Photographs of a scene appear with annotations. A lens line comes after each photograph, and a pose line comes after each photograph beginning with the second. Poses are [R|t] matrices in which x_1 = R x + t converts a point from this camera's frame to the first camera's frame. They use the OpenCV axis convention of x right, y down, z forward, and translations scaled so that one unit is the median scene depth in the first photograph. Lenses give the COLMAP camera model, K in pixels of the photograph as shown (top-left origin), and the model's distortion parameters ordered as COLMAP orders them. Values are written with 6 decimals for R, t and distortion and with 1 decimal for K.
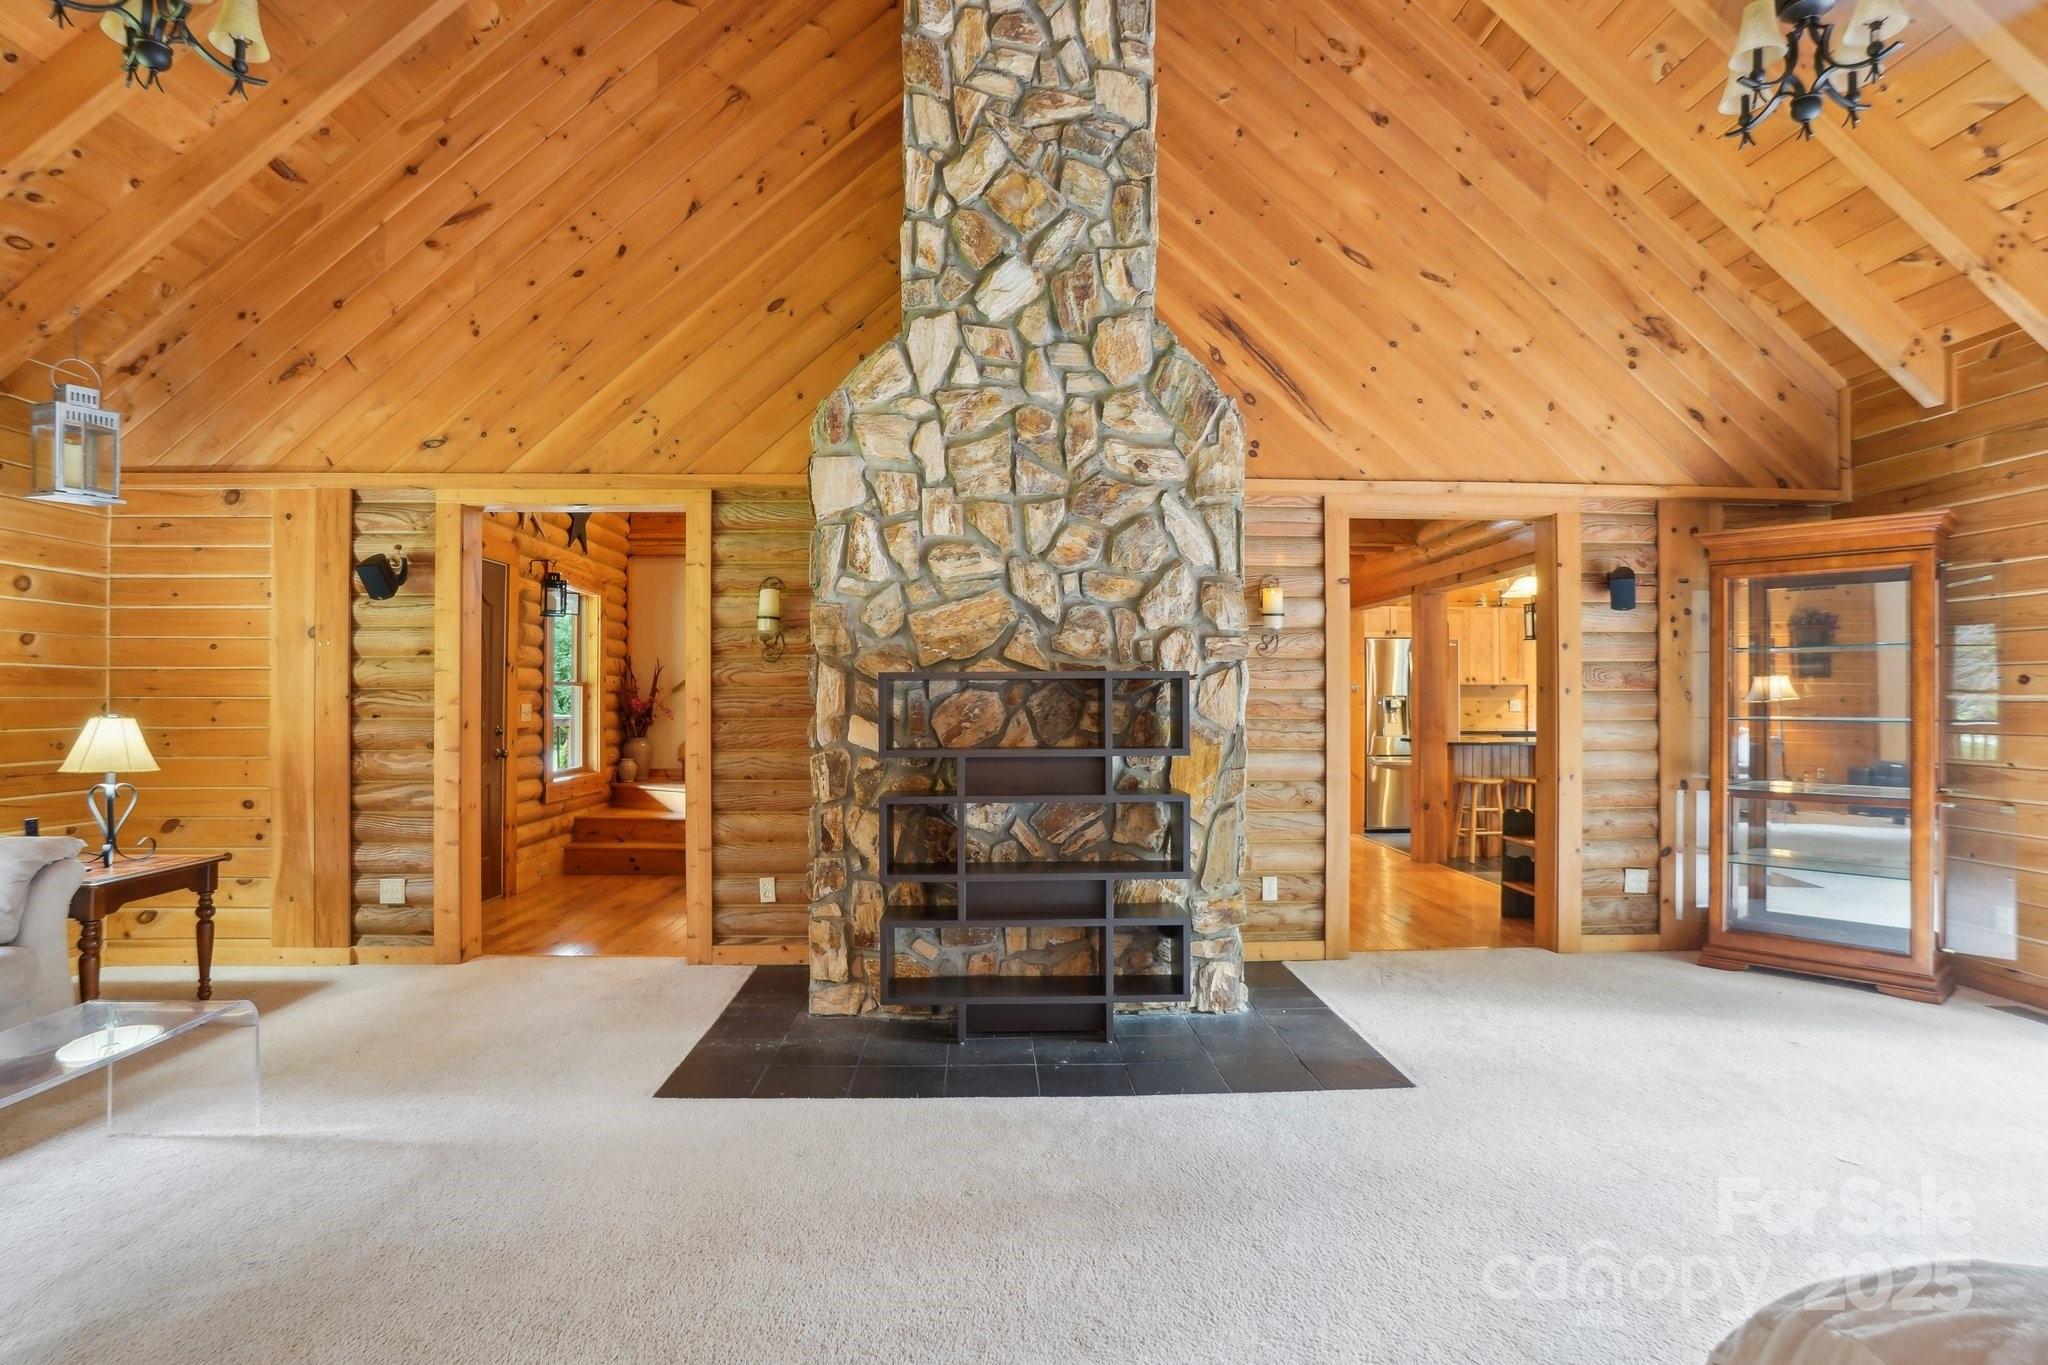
lens RADIAL K [[1103.5, 0, 1024.7], [0, 1103.5, 687.5], [0, 0, 1]] dist [-0.077963, 0.039363]
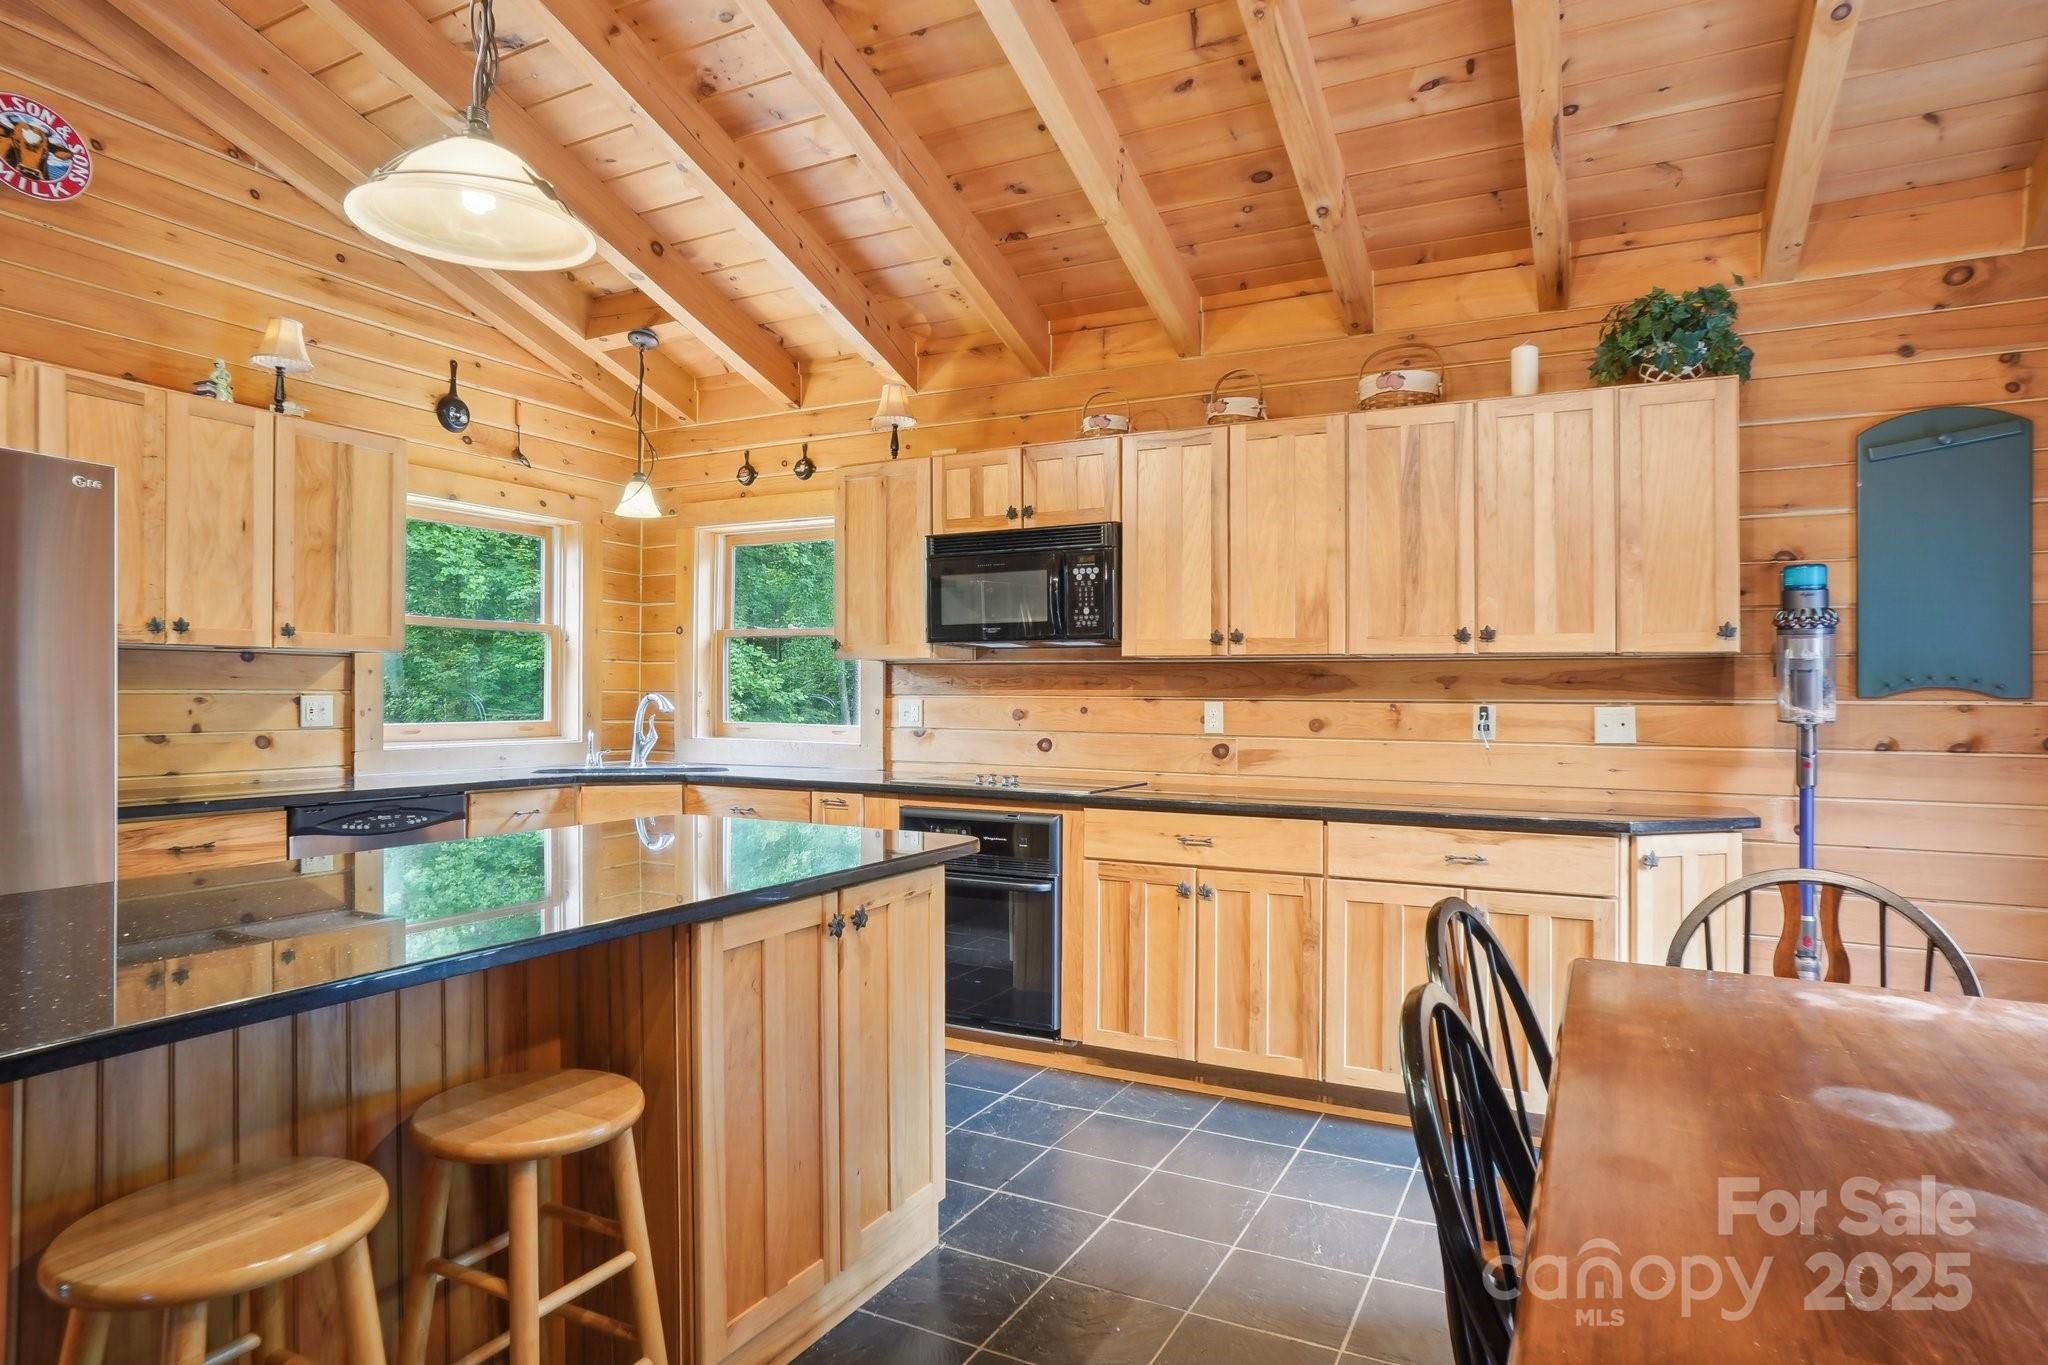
lens RADIAL K [[1103.5, 0, 1038.1], [0, 1103.5, 700.8], [0, 0, 1]] dist [-0.077963, 0.039363]
pose [[0.484116, -0.004183, 0.874994, 0.313446], [-0.013574, 0.999832, 0.012290, 0.007230], [-0.874898, -0.017827, 0.483978, 0.757064]]
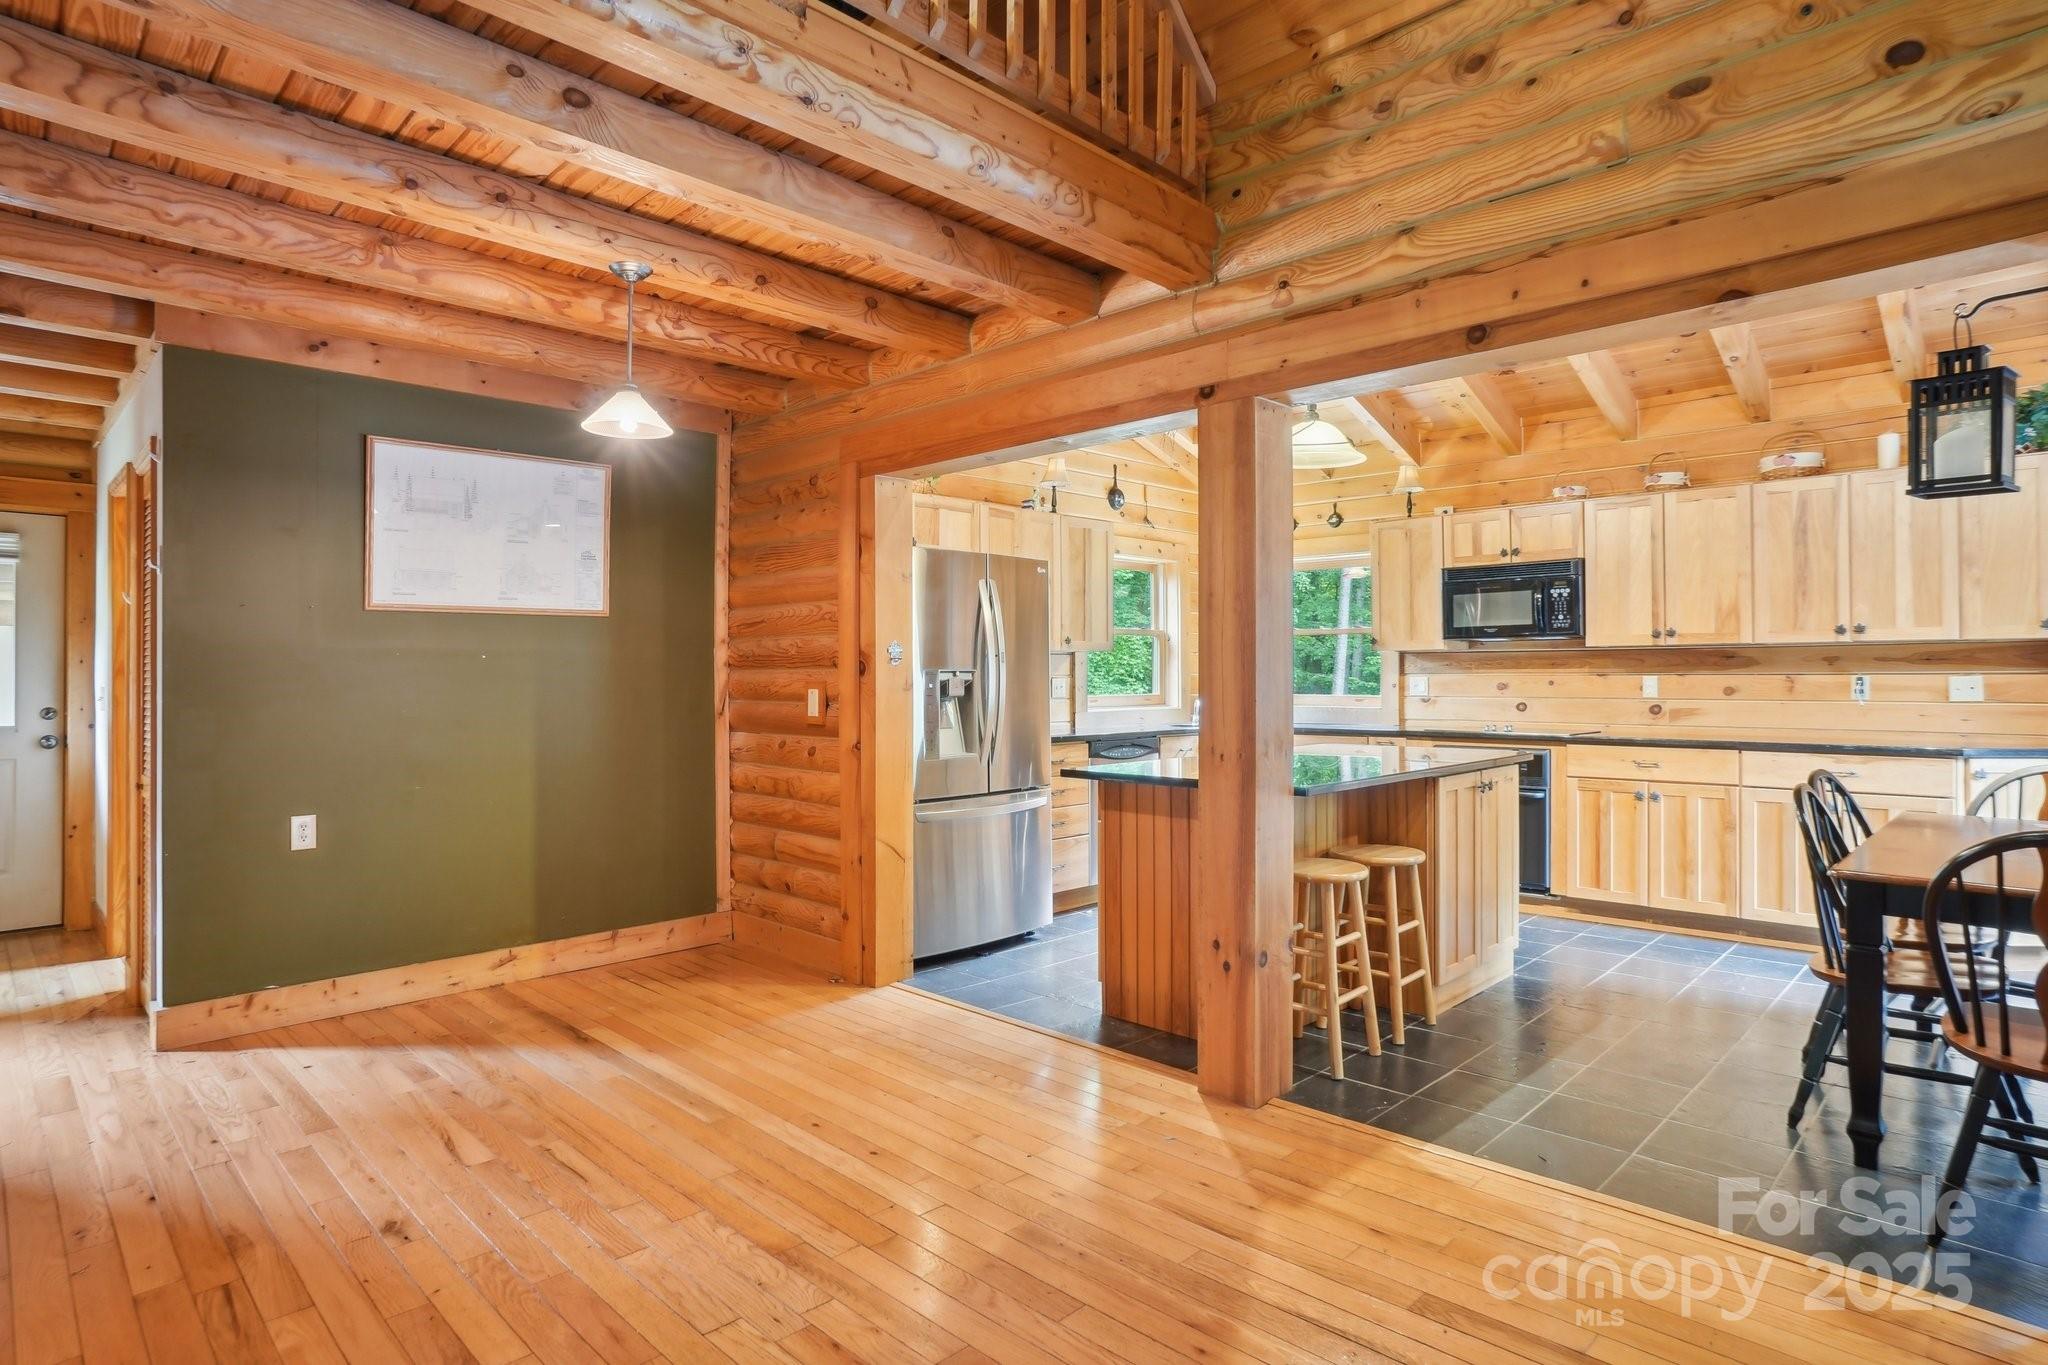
lens RADIAL K [[1103.5, 0, 1026.9], [0, 1103.5, 680.9], [0, 0, 1]] dist [-0.077963, 0.039363]
pose [[0.725576, -0.008156, 0.688093, 0.032336], [-0.000608, 0.999922, 0.012494, 0.007225], [-0.688141, -0.009483, 0.725515, 0.701073]]
